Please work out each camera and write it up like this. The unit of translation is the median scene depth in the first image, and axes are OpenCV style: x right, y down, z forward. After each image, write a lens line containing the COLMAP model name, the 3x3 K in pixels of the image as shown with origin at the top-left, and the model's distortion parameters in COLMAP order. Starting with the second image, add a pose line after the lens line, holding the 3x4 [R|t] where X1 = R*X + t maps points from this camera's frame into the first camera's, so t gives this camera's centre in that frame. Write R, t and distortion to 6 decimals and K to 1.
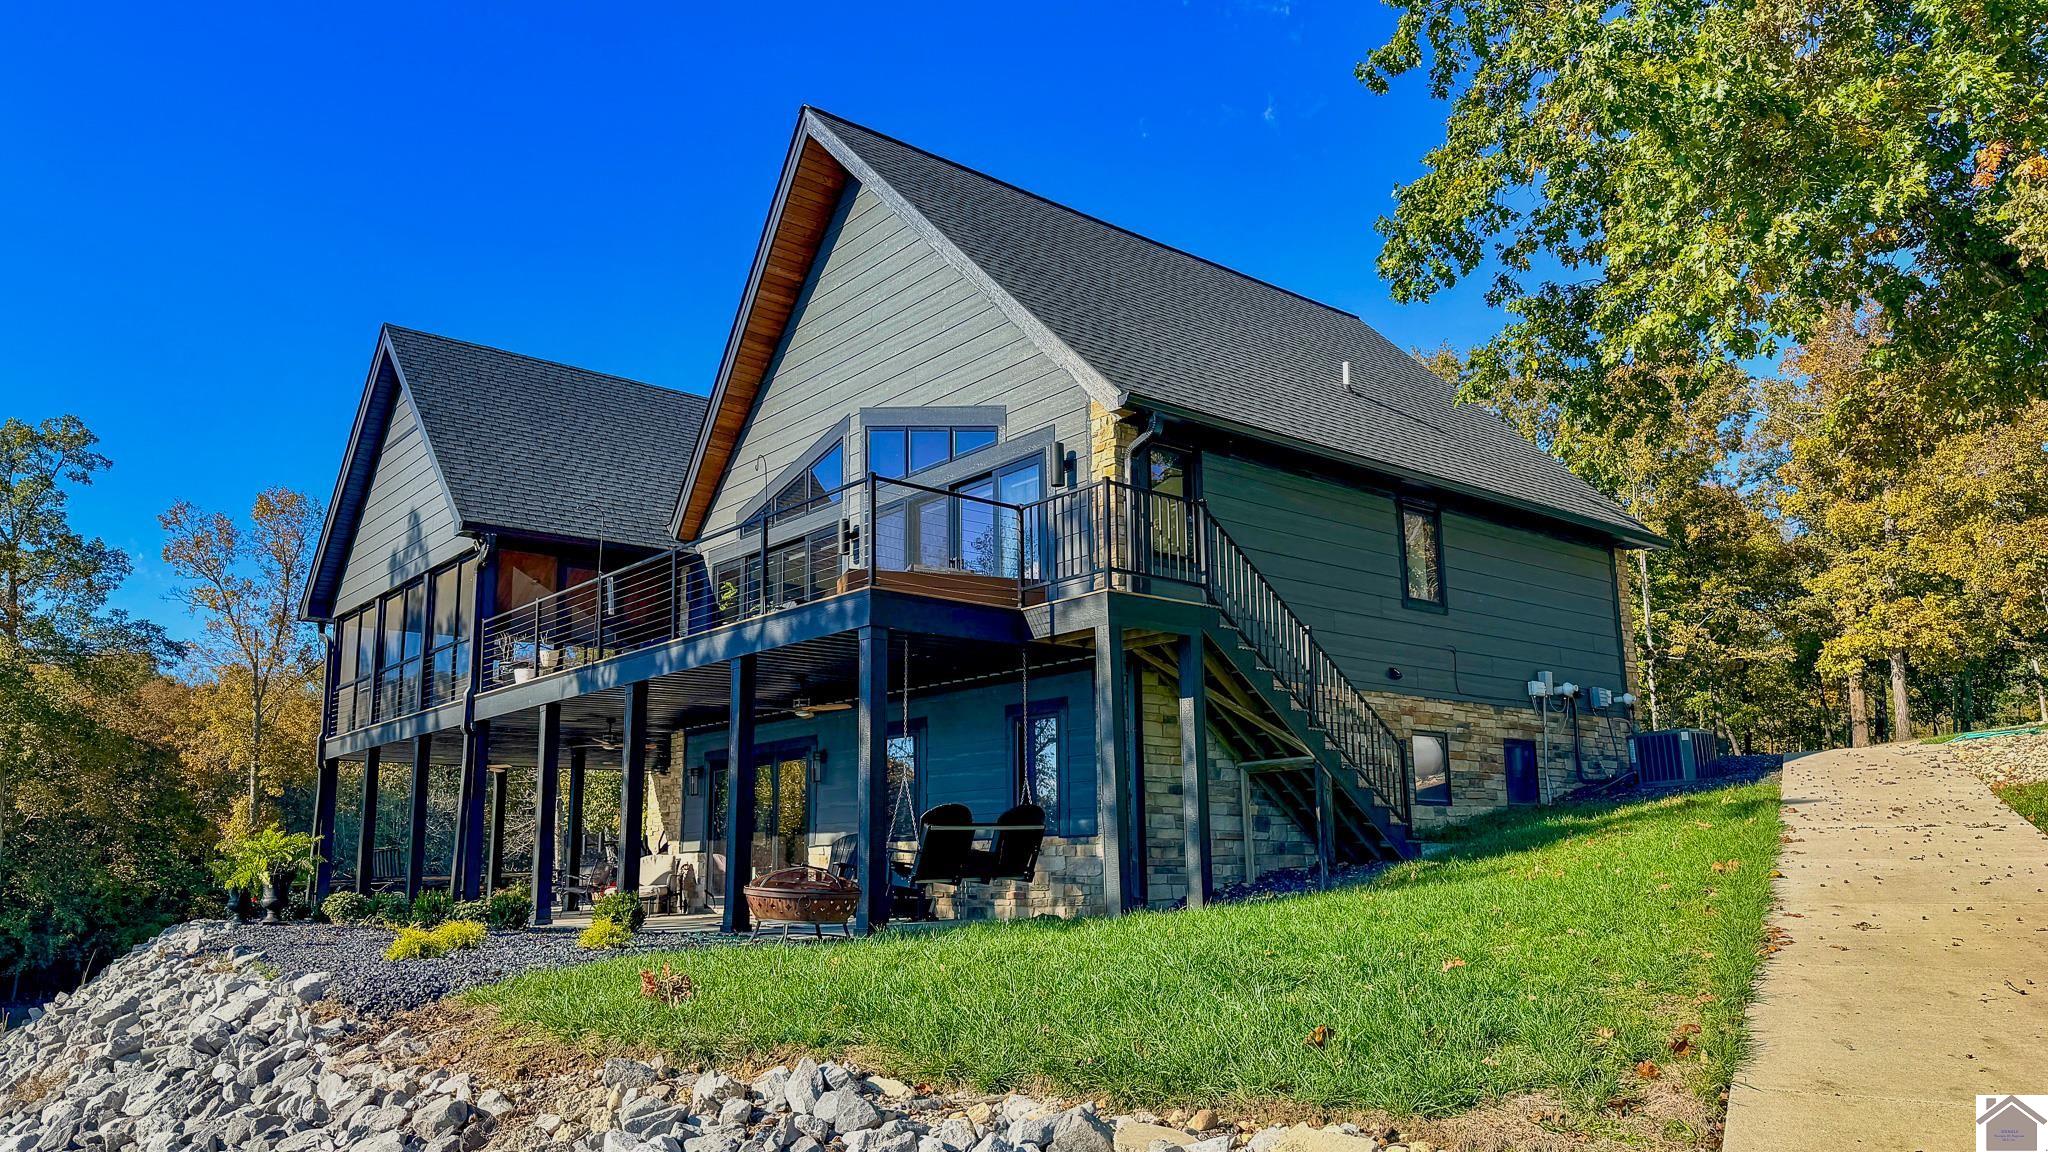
lens RADIAL K [[1437.6, 0, 1020.1], [0, 1437.6, 624.7], [0, 0, 1]] dist [0.160773, -0.293517]
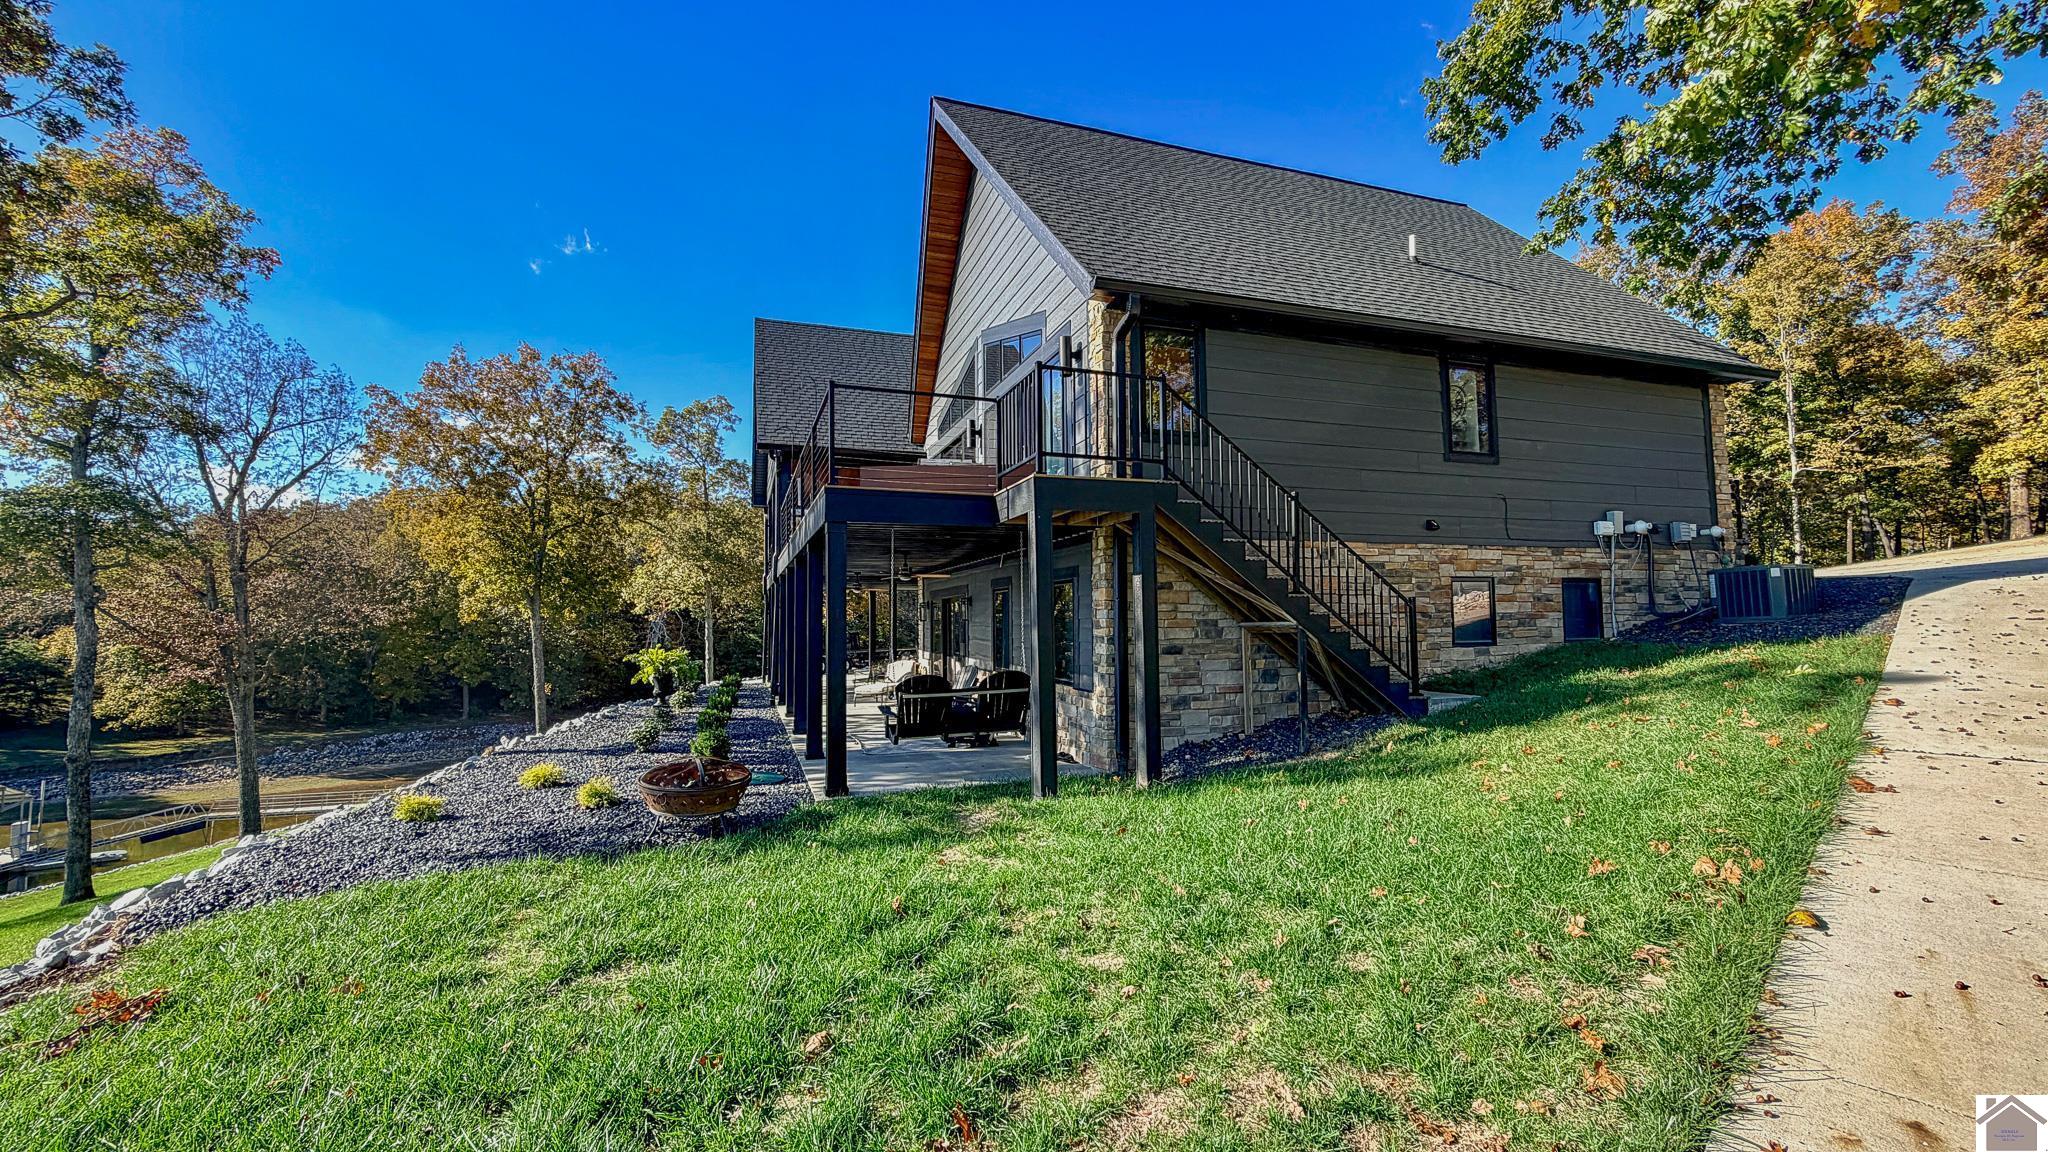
lens RADIAL K [[814.8, 0, 1024.0], [0, 814.8, 576.0], [0, 0, 1]] dist [0.000010, -0.000365]
pose [[0.932985, -0.017808, -0.359475, 0.174952], [0.061293, 0.992047, 0.109934, -0.011713], [0.354659, -0.124600, 0.926656, 0.307815]]
